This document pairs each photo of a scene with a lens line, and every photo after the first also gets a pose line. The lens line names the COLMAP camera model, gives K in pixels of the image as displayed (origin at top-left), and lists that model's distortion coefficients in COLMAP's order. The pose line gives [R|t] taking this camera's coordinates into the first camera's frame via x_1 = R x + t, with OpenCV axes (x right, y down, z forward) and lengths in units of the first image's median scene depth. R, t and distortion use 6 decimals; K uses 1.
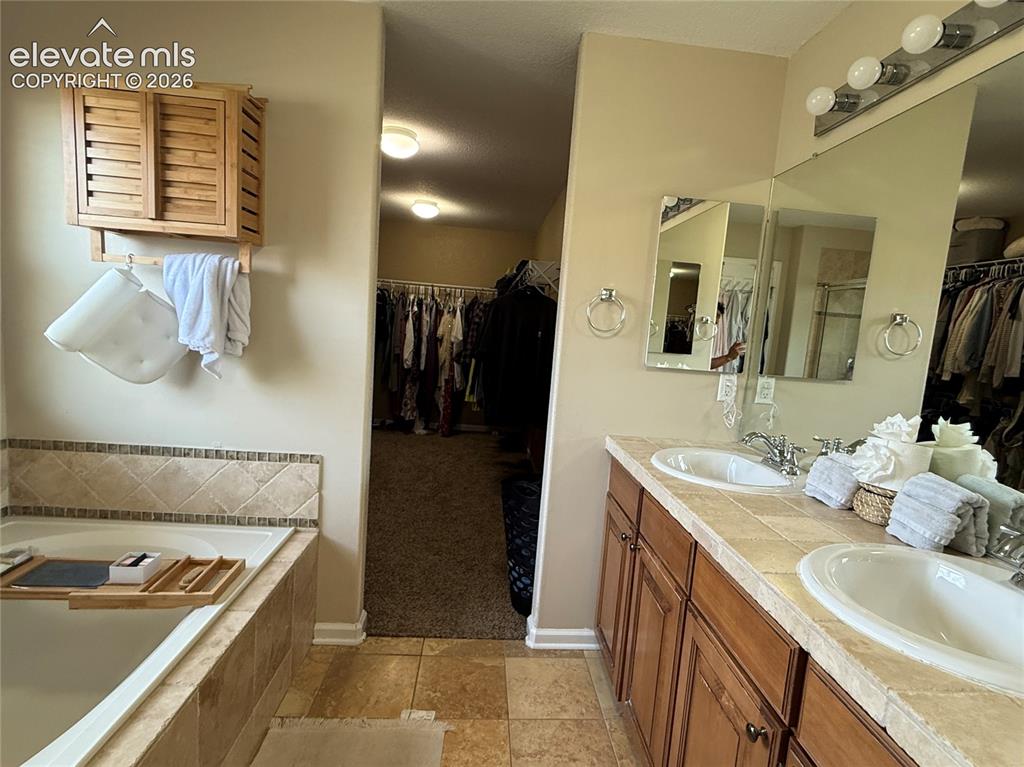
lens RADIAL K [[517.8, 0, 525.5], [0, 517.8, 387.6], [0, 0, 1]] dist [-0.002148, 0.000965]
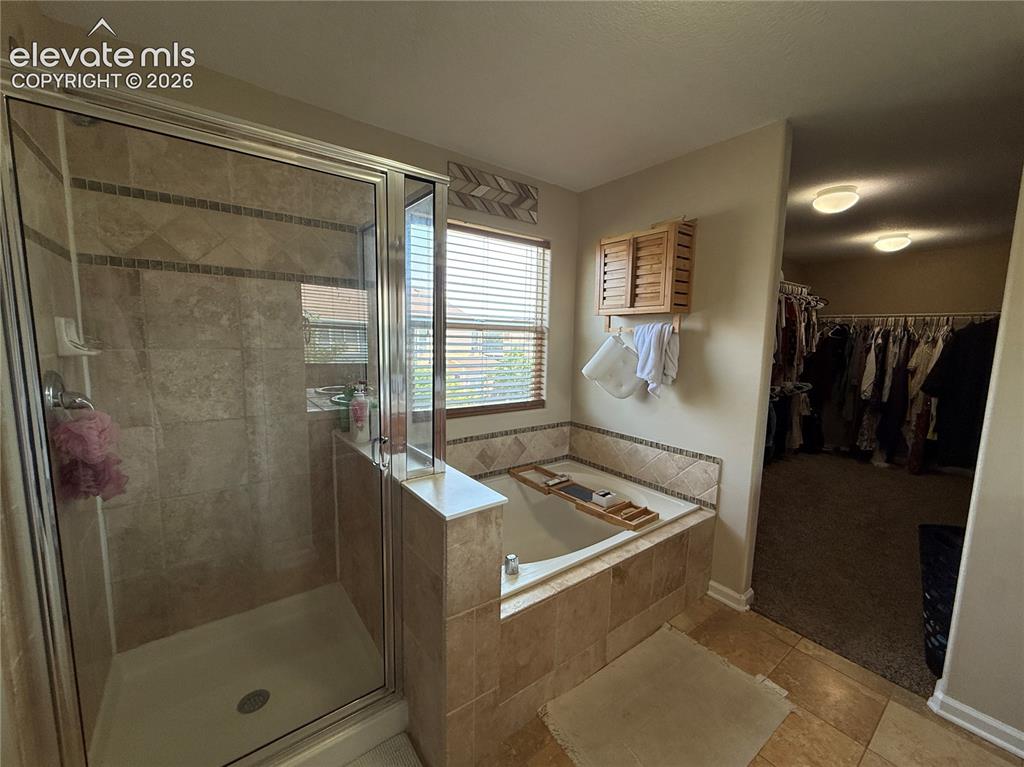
lens RADIAL K [[409.3, 0, 510.6], [0, 409.3, 384.8], [0, 0, 1]] dist [-0.000267, -0.000108]
pose [[0.534853, 0.035133, -0.844215, 0.221758], [-0.078273, 0.996899, -0.008103, -0.012616], [0.841312, 0.070413, 0.535944, -0.070695]]
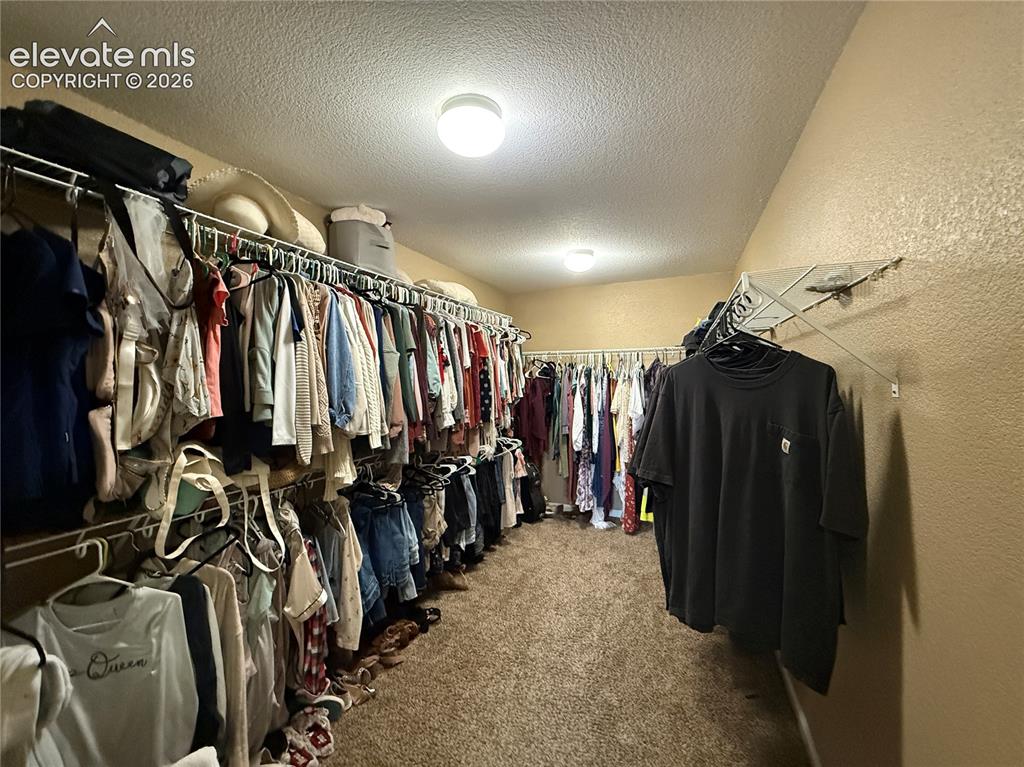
lens RADIAL K [[409.3, 0, 511.2], [0, 409.3, 382.5], [0, 0, 1]] dist [-0.000267, -0.000108]
pose [[0.884084, -0.082596, -0.459971, -0.018591], [0.026942, 0.991629, -0.126280, -0.189398], [0.466551, 0.099250, 0.878908, 0.985603]]
